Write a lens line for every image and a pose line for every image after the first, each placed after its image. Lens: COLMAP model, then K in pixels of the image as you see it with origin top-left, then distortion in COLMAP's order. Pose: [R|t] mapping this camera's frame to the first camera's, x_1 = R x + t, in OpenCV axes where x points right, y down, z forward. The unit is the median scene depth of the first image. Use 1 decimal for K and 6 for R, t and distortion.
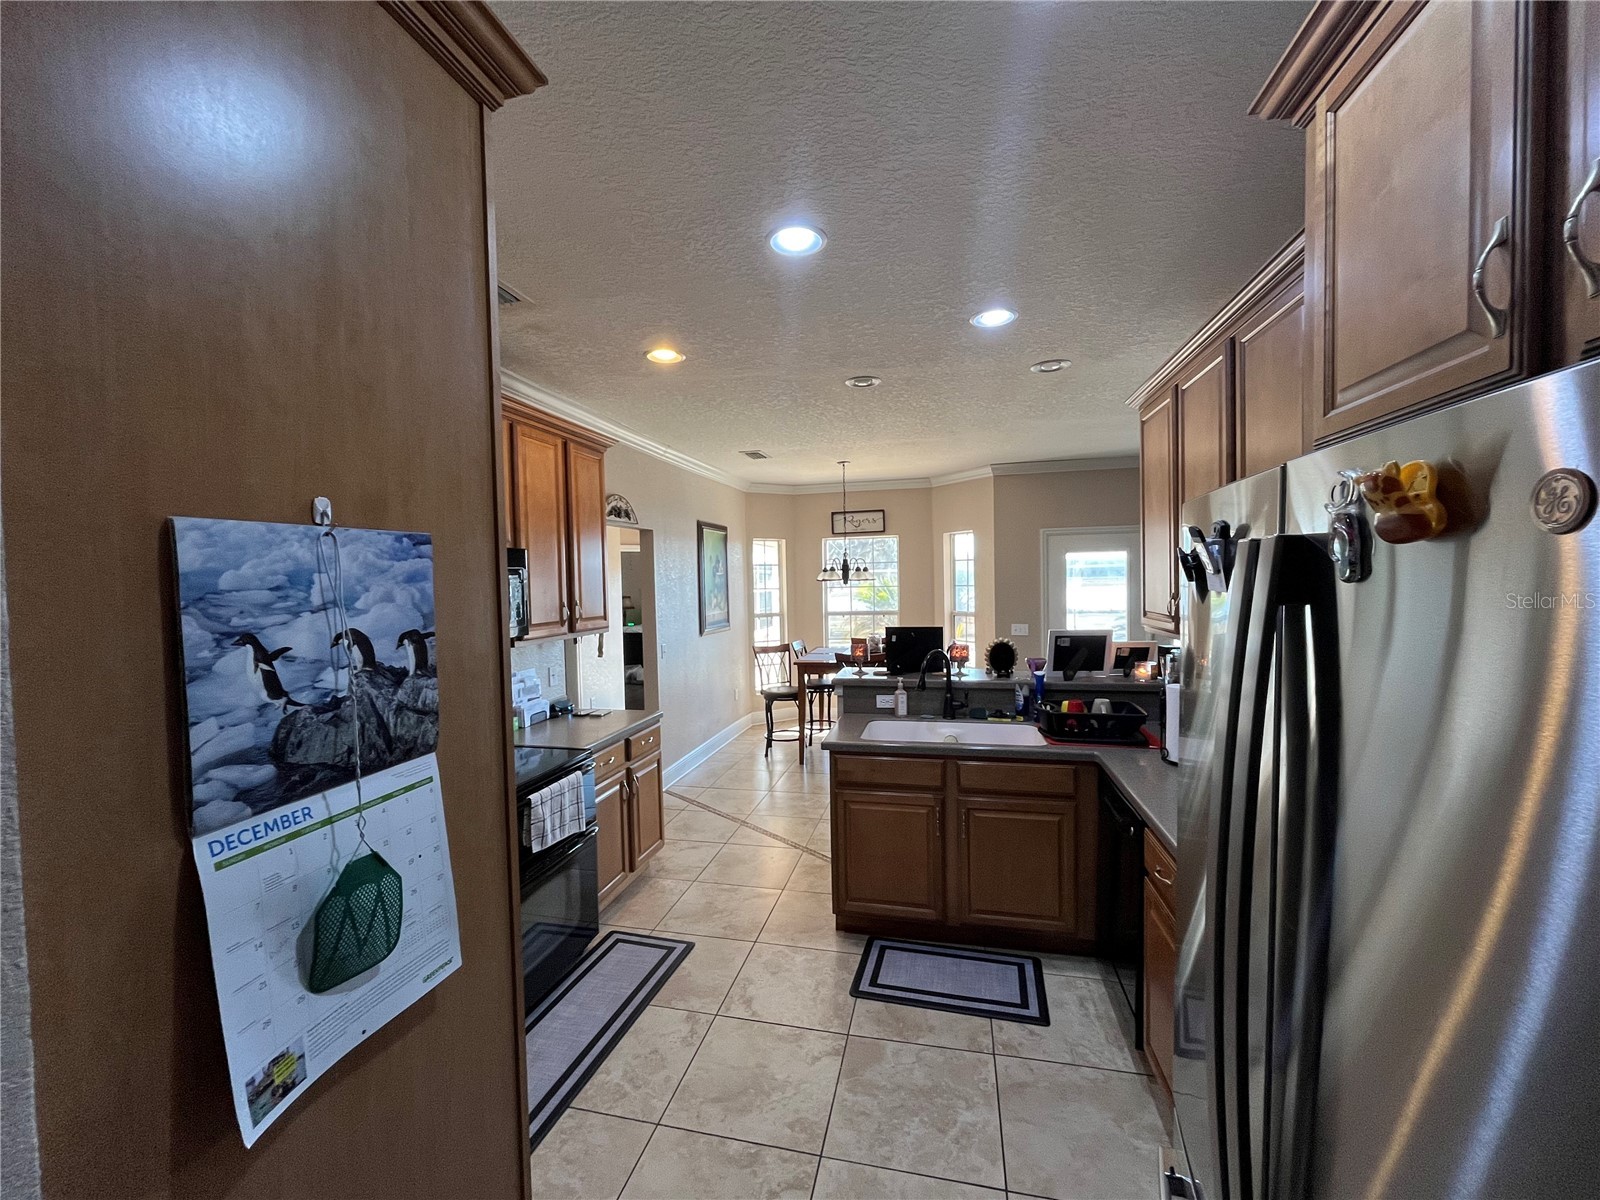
lens RADIAL K [[647.9, 0, 792.5], [0, 647.9, 598.6], [0, 0, 1]] dist [-0.001976, -0.000149]
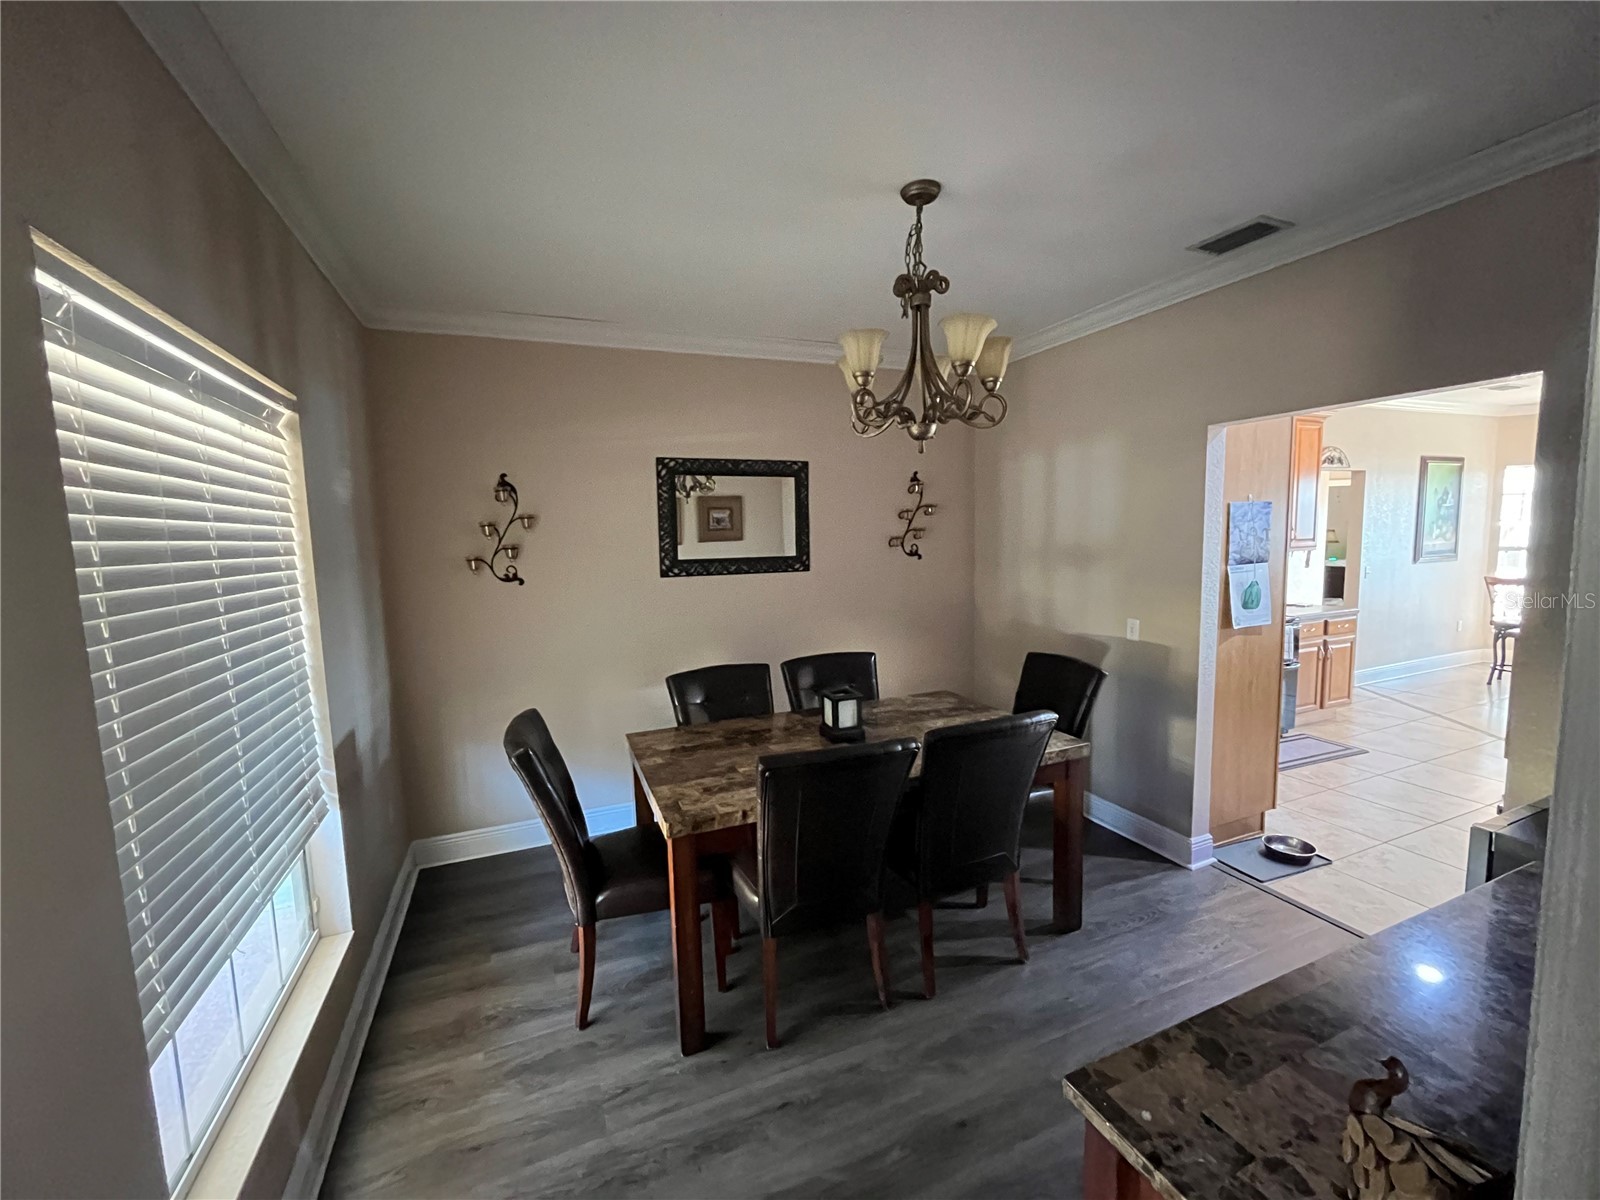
lens RADIAL K [[647.9, 0, 792.5], [0, 647.9, 598.6], [0, 0, 1]] dist [-0.001976, -0.000149]
pose [[0.591038, 0.089320, -0.801683, 0.155324], [-0.009439, 0.994548, 0.103849, 0.017726], [0.806588, -0.053811, 0.588659, -0.644903]]
